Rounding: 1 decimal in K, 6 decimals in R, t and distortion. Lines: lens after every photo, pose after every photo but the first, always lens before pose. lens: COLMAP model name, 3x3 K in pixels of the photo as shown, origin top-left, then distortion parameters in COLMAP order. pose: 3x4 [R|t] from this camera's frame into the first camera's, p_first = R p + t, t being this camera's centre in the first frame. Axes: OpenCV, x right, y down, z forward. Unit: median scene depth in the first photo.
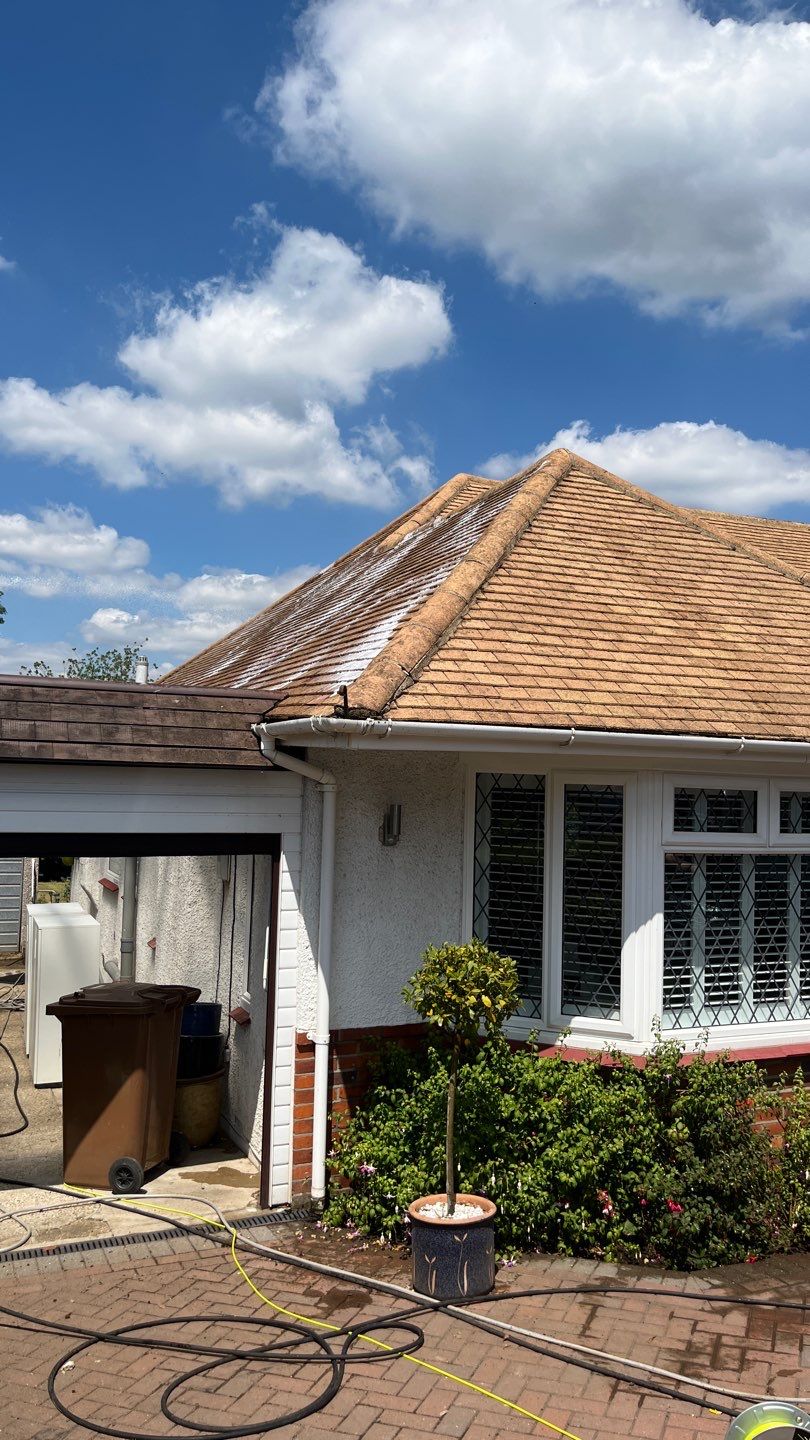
lens RADIAL K [[1119.9, 0, 408.4], [0, 1119.9, 724.8], [0, 0, 1]] dist [0.065812, -0.014745]
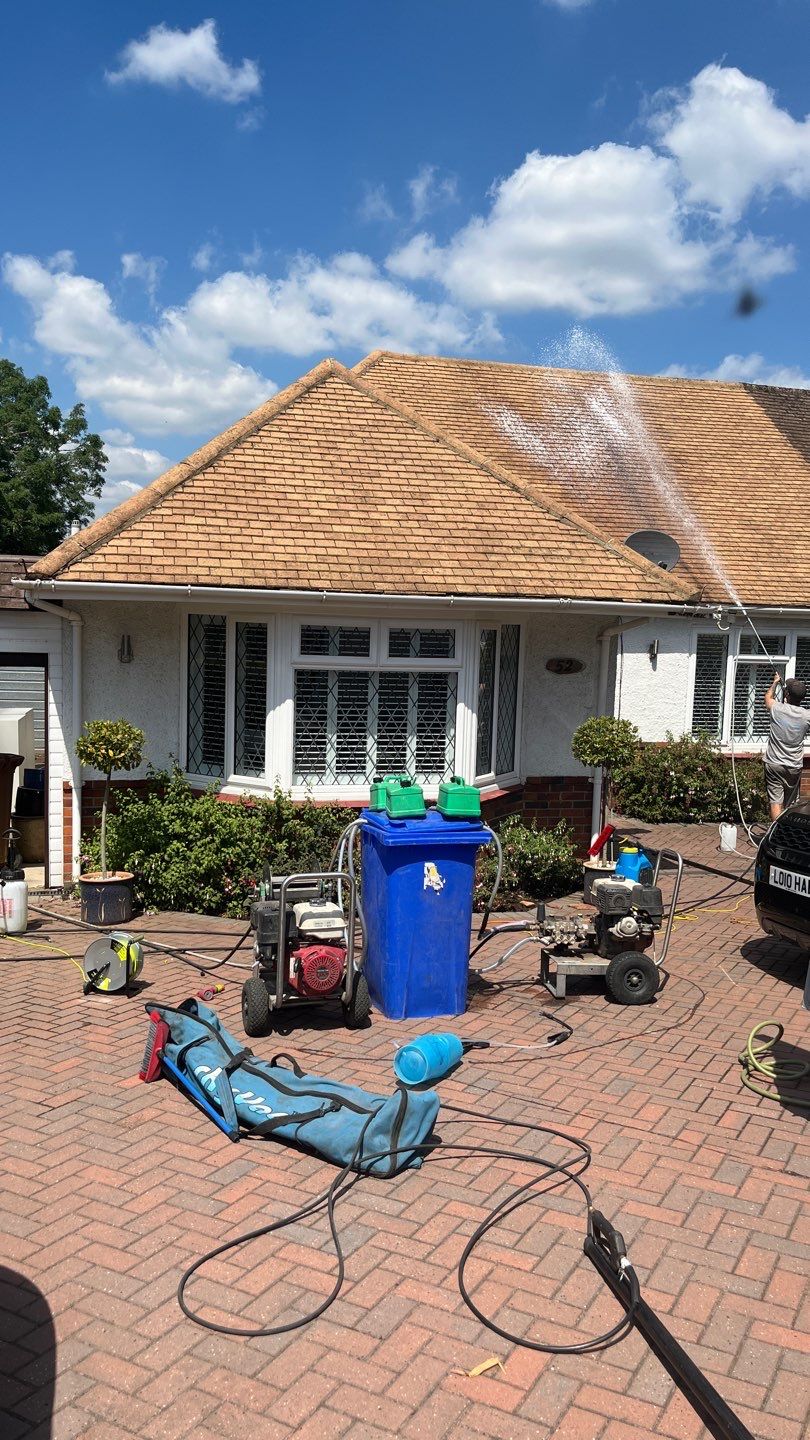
lens RADIAL K [[1119.9, 0, 398.5], [0, 1119.9, 733.9], [0, 0, 1]] dist [0.065812, -0.014745]
pose [[0.987814, 0.019918, -0.154358, 0.593093], [0.003354, 0.988823, 0.149059, -0.020680], [0.155602, -0.147760, 0.976706, -0.430067]]
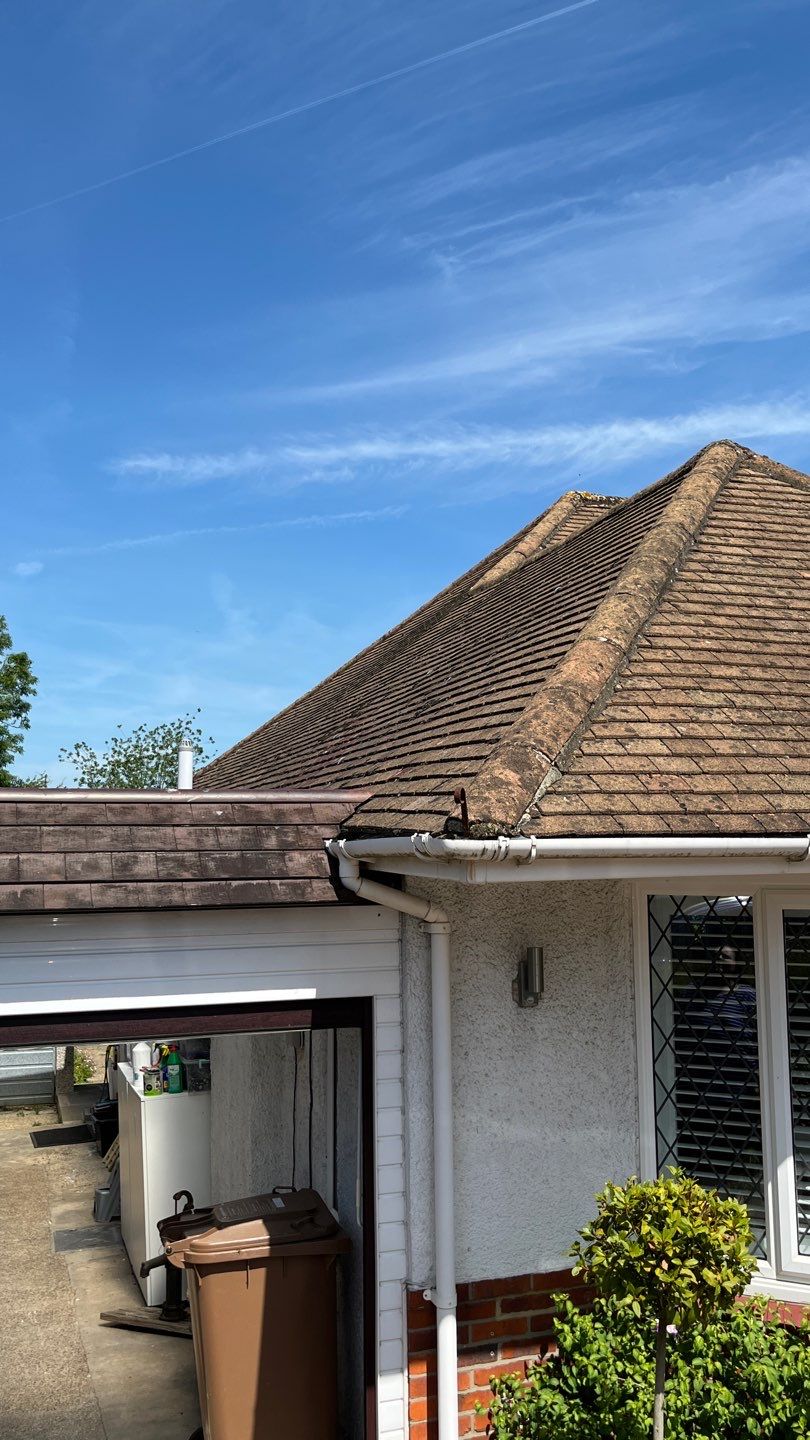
lens RADIAL K [[1294.1, 0, 398.4], [0, 1294.1, 726.0], [0, 0, 1]] dist [0.023727, 0.037292]
pose [[0.995815, -0.045542, -0.079238, -0.026375], [0.041222, 0.997617, -0.055332, -0.025307], [0.081569, 0.051834, 0.995319, 0.193396]]
